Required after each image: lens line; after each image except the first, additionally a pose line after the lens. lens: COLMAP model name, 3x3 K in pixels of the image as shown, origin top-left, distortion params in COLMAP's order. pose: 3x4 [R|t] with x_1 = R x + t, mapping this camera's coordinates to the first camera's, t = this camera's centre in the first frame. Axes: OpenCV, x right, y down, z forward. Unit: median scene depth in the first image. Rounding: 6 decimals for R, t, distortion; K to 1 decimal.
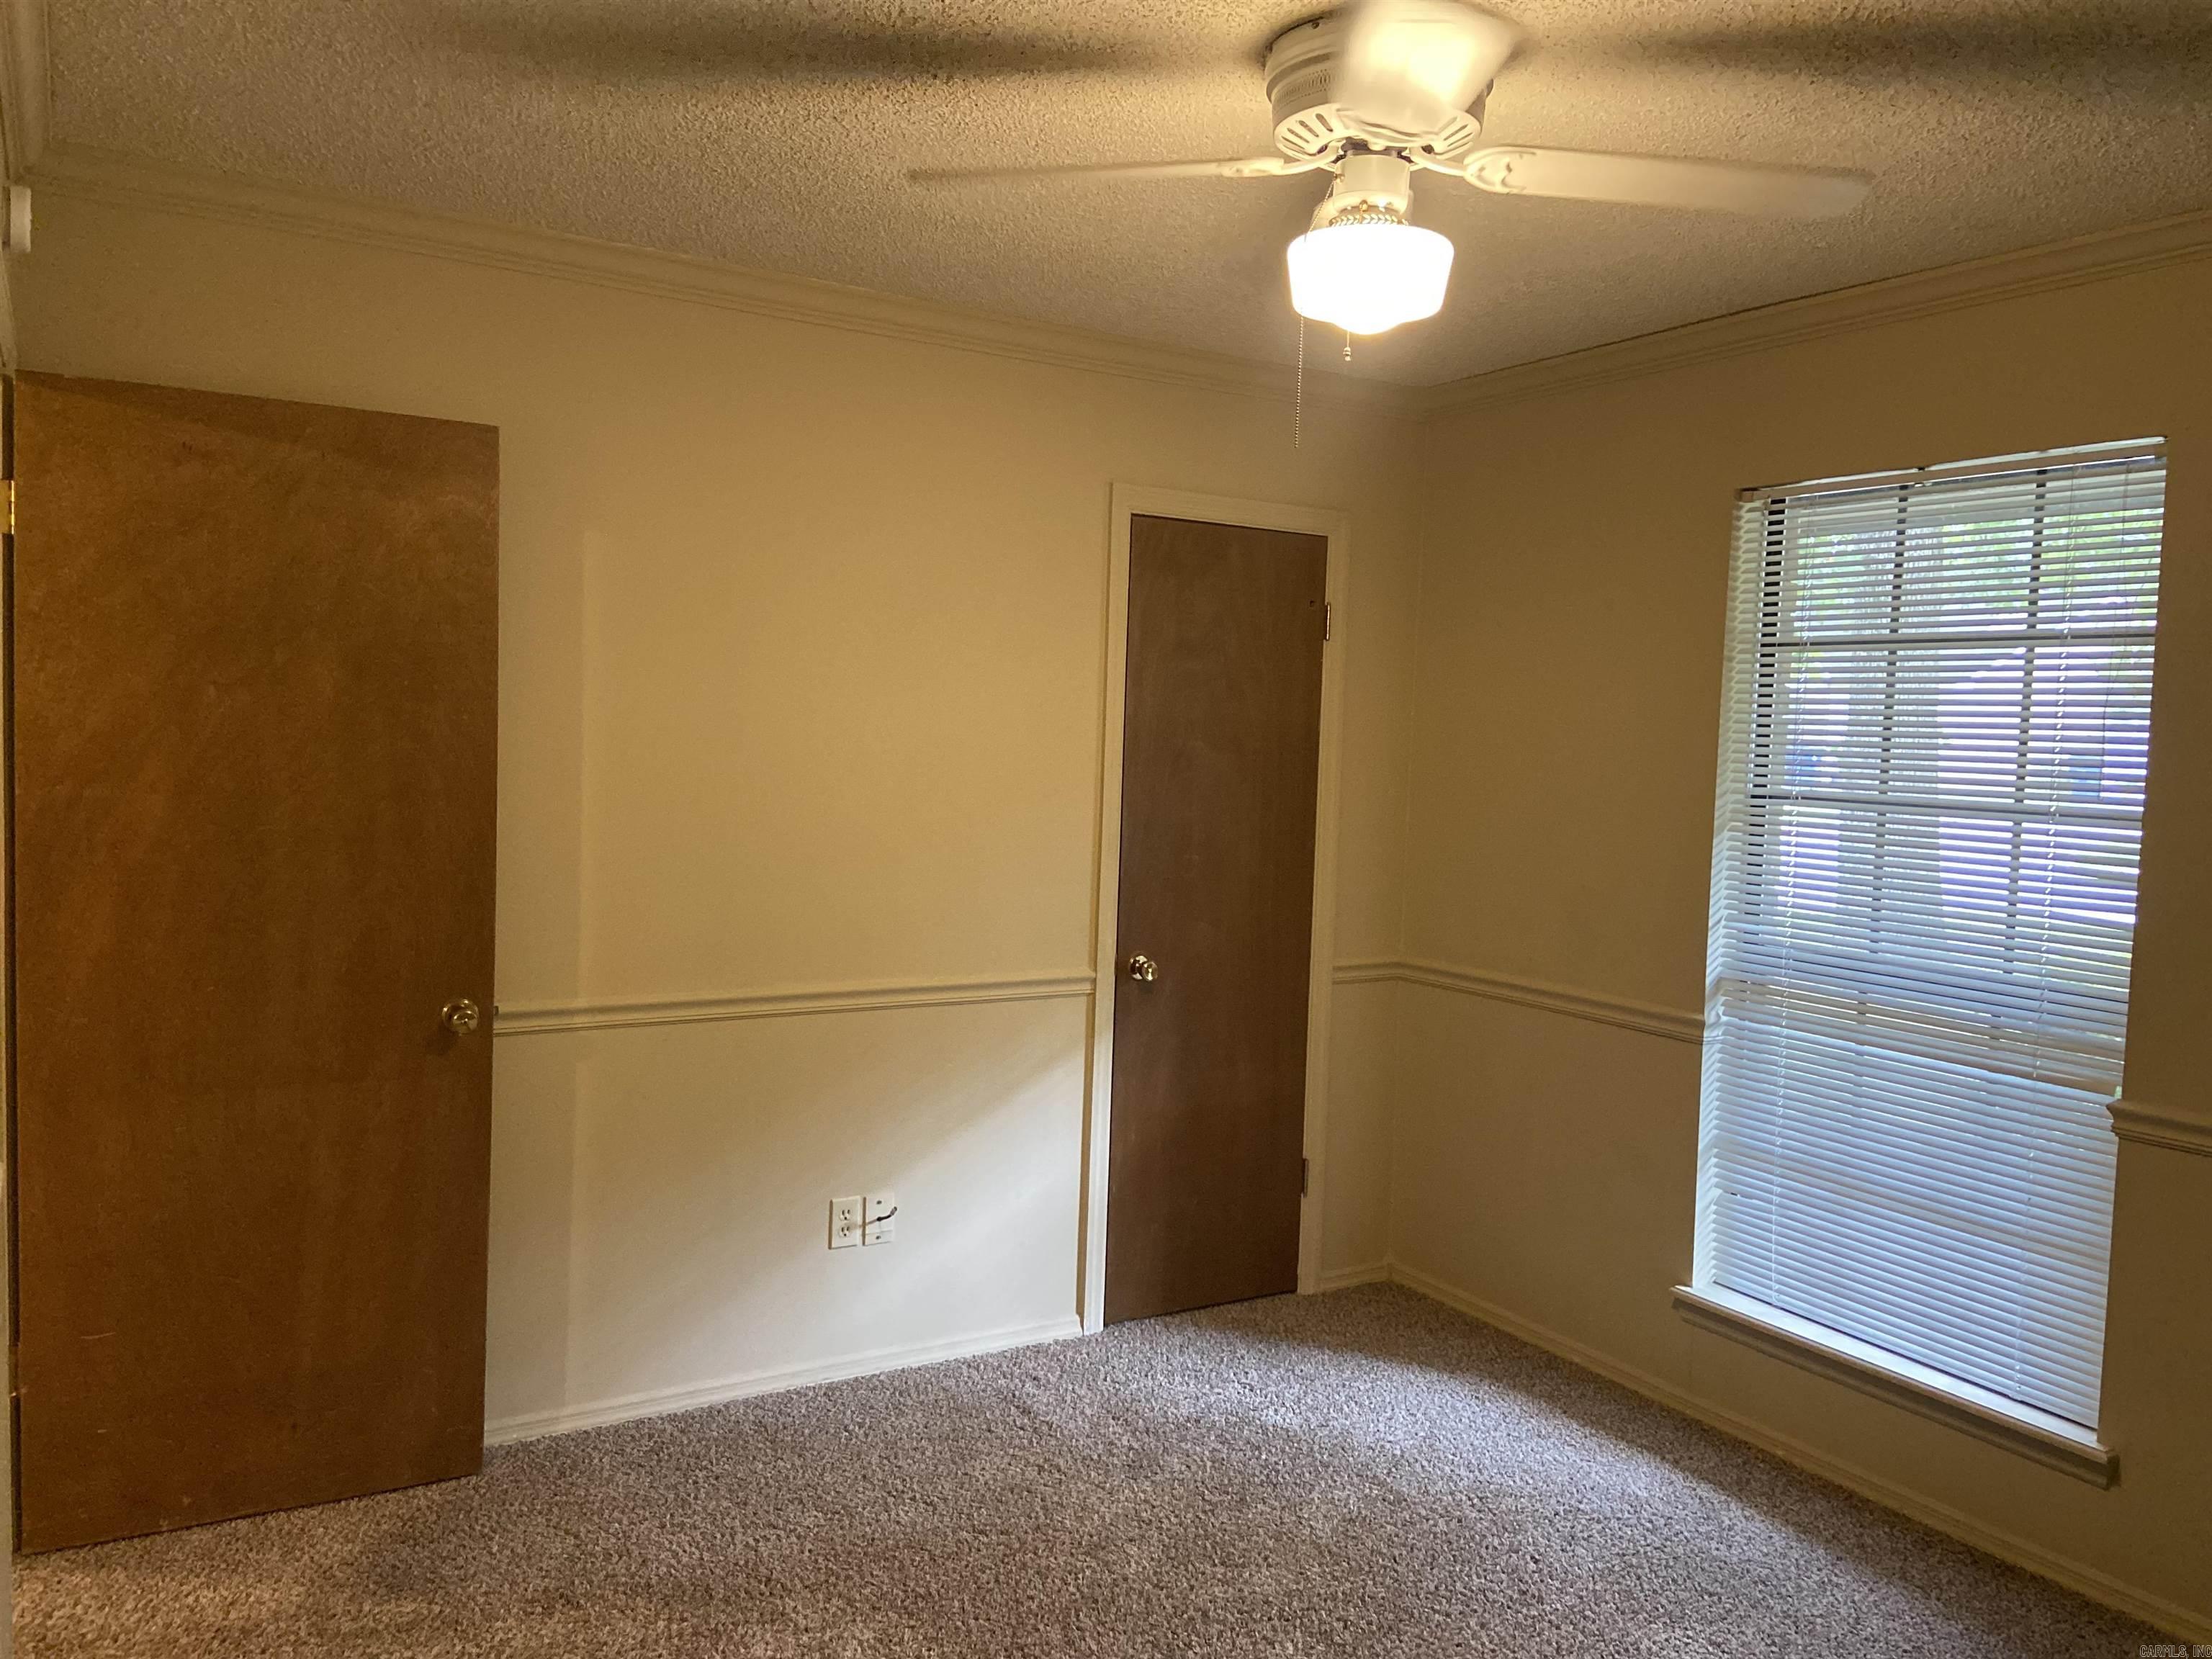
lens RADIAL K [[1751.2, 0, 1106.0], [0, 1751.2, 829.5], [0, 0, 1]] dist [0.007537, 0.001442]
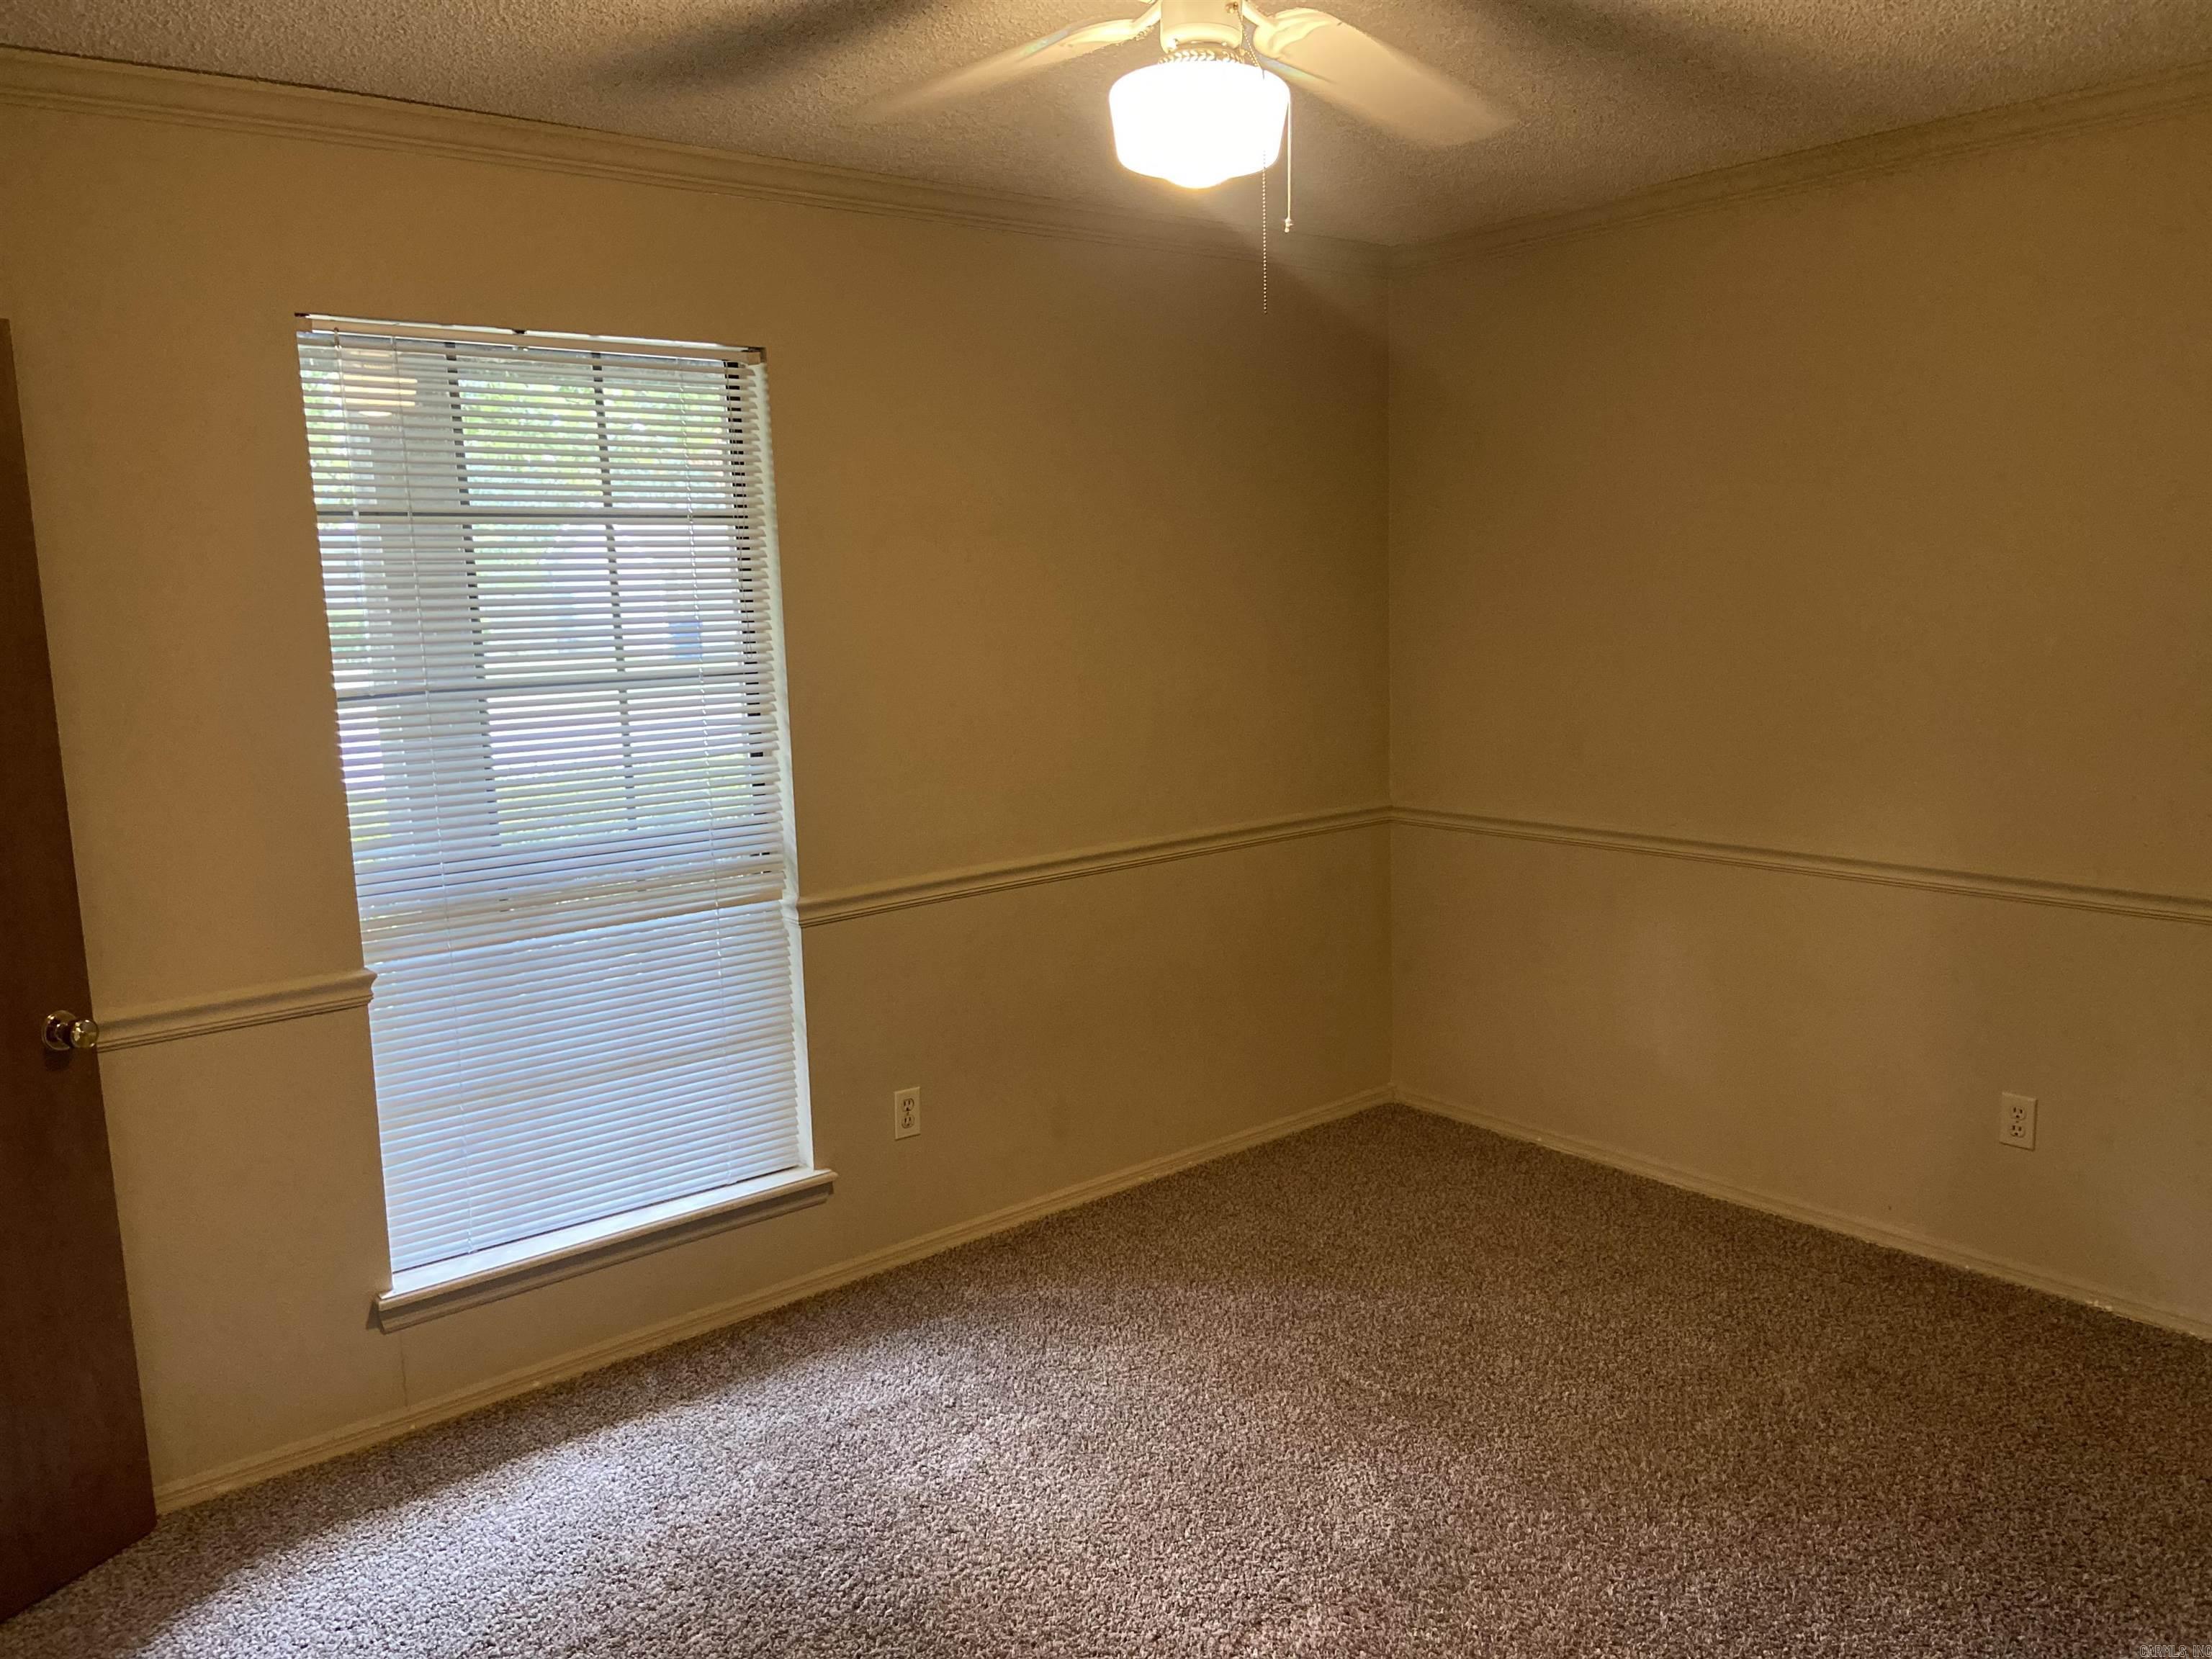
lens RADIAL K [[1625.1, 0, 1106.0], [0, 1625.1, 829.5], [0, 0, 1]] dist [0.081474, -0.081050]
pose [[-0.147695, -0.170891, 0.974157, -0.511930], [0.092985, 0.978197, 0.185698, -0.078488], [-0.984652, 0.118008, -0.128585, 0.842061]]
